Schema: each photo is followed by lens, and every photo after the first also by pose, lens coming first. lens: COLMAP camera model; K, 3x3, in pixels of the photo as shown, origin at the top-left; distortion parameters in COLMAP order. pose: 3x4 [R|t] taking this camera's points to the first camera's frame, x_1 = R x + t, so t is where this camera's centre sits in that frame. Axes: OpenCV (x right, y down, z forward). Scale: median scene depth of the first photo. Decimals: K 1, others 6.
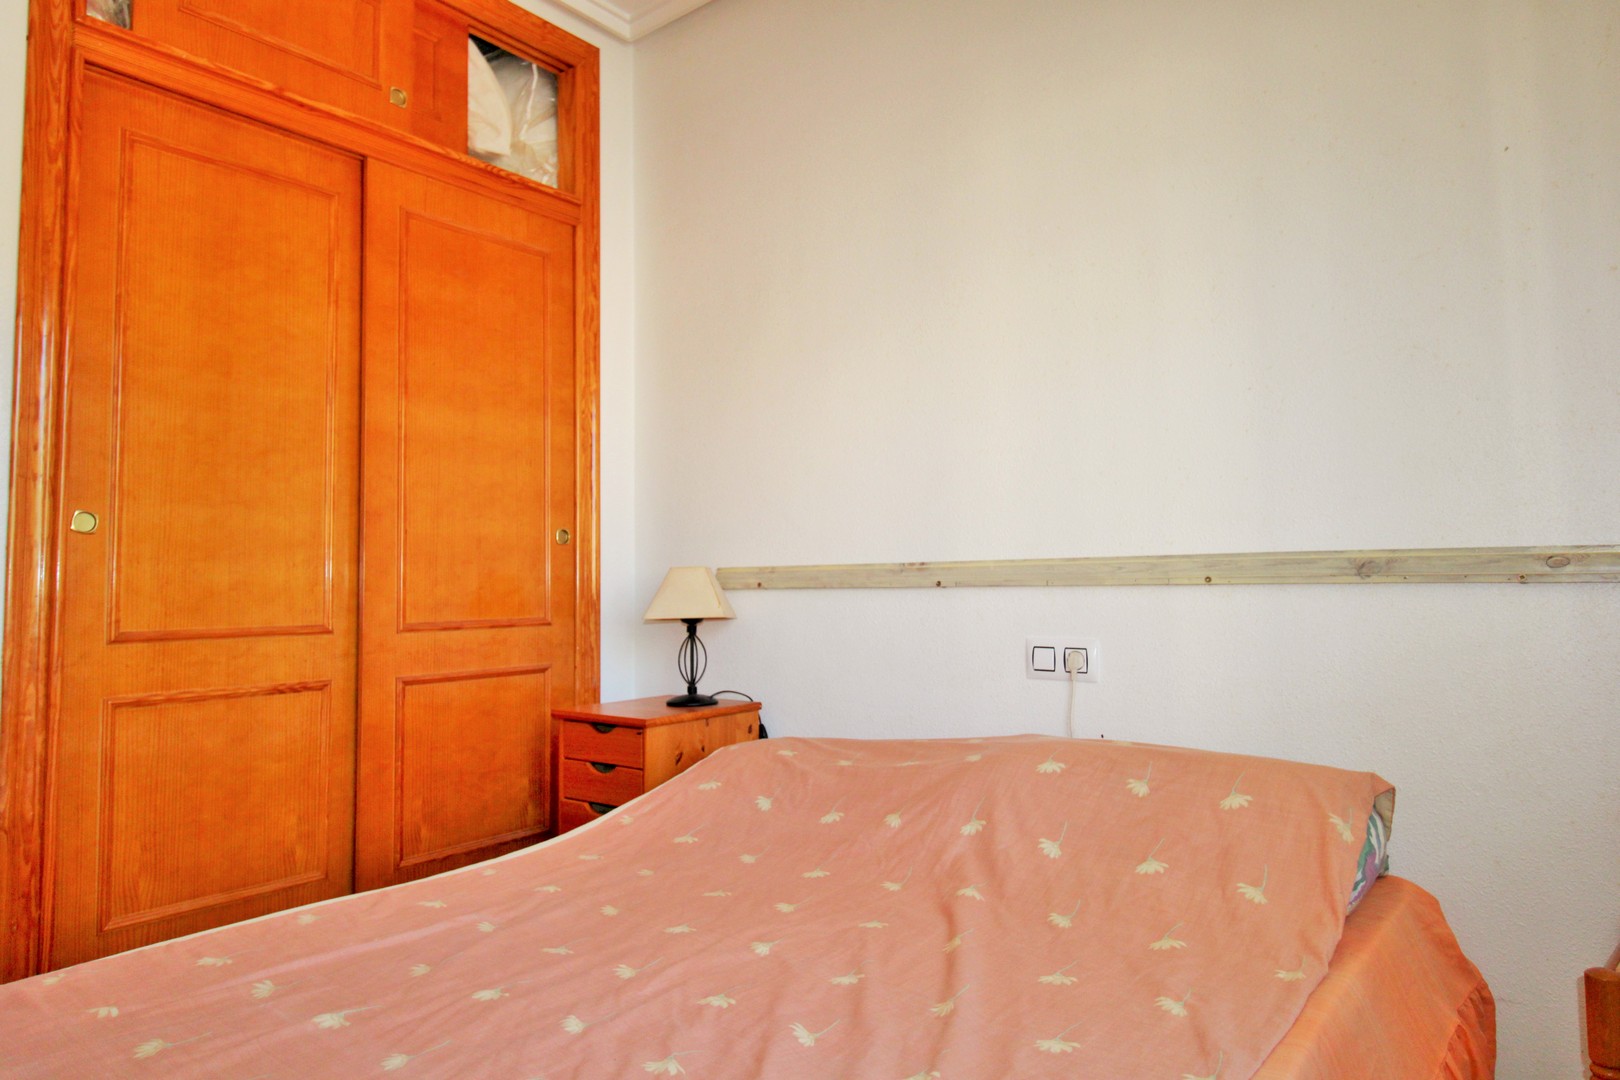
lens RADIAL K [[1000.9, 0, 811.2], [0, 1000.9, 522.2], [0, 0, 1]] dist [0.003214, -0.001314]
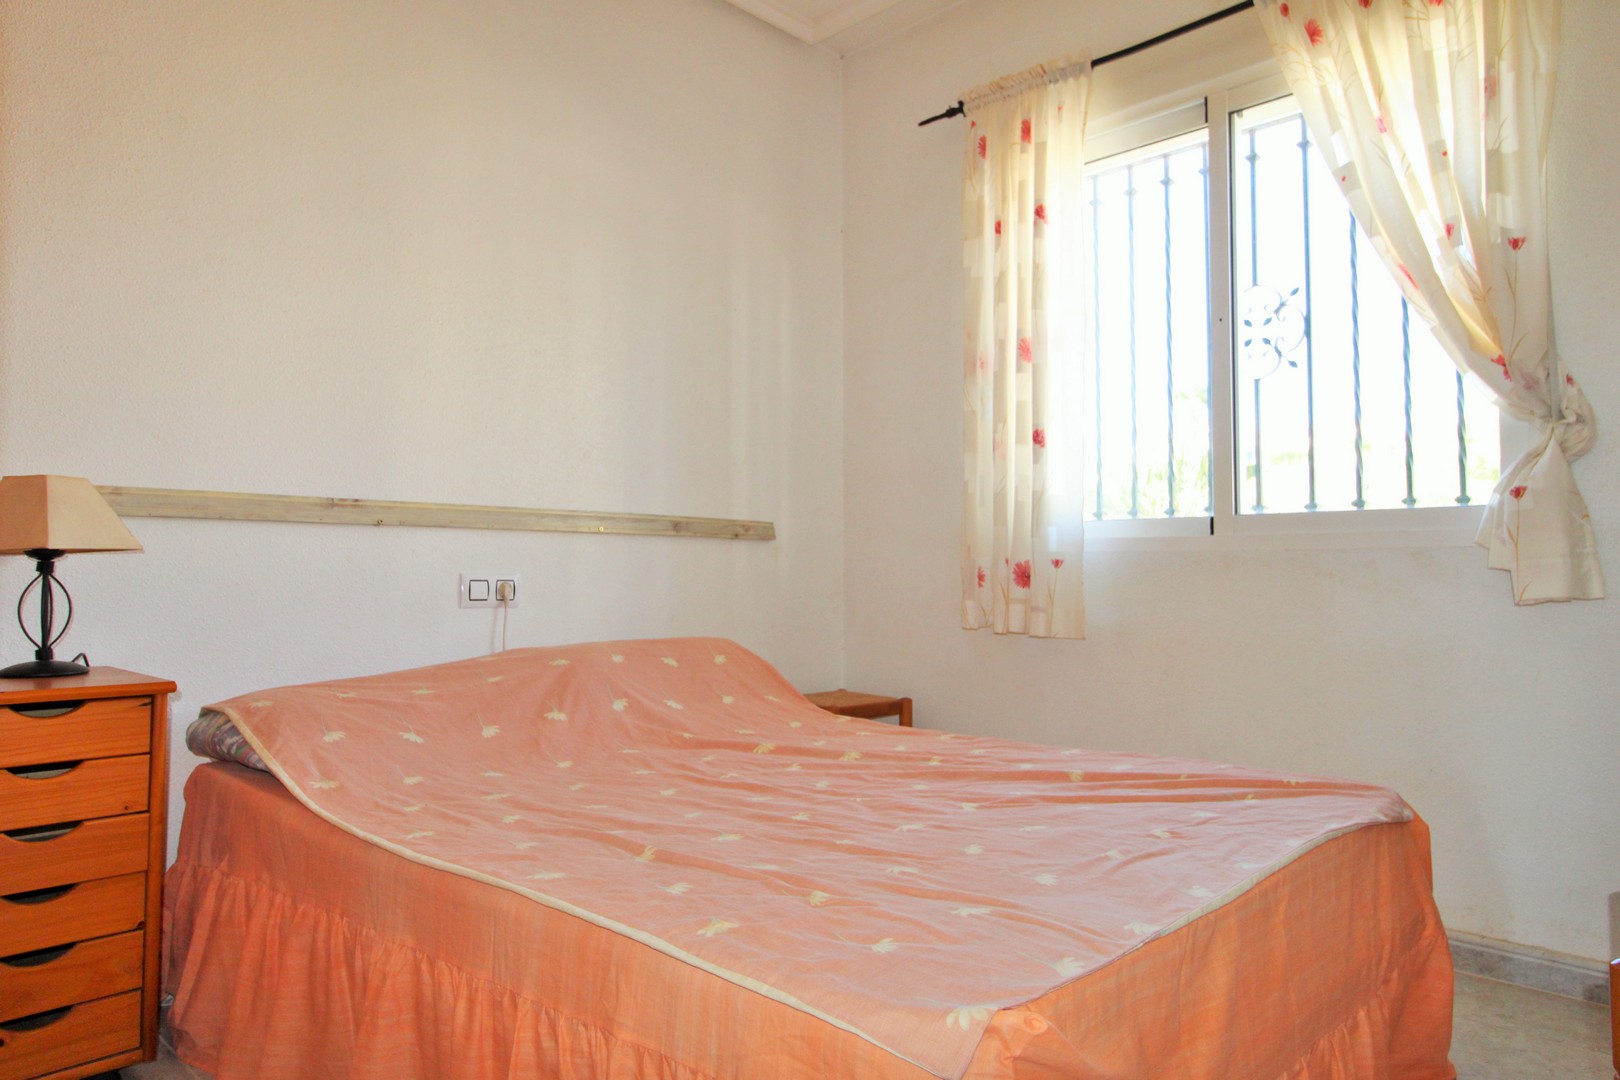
lens RADIAL K [[1000.9, 0, 811.2], [0, 1000.9, 522.2], [0, 0, 1]] dist [0.003214, -0.001314]
pose [[0.082411, 0.067252, 0.994327, -0.845656], [-0.061632, 0.996155, -0.062268, 0.098708], [-0.994691, -0.056151, 0.086239, 0.483357]]
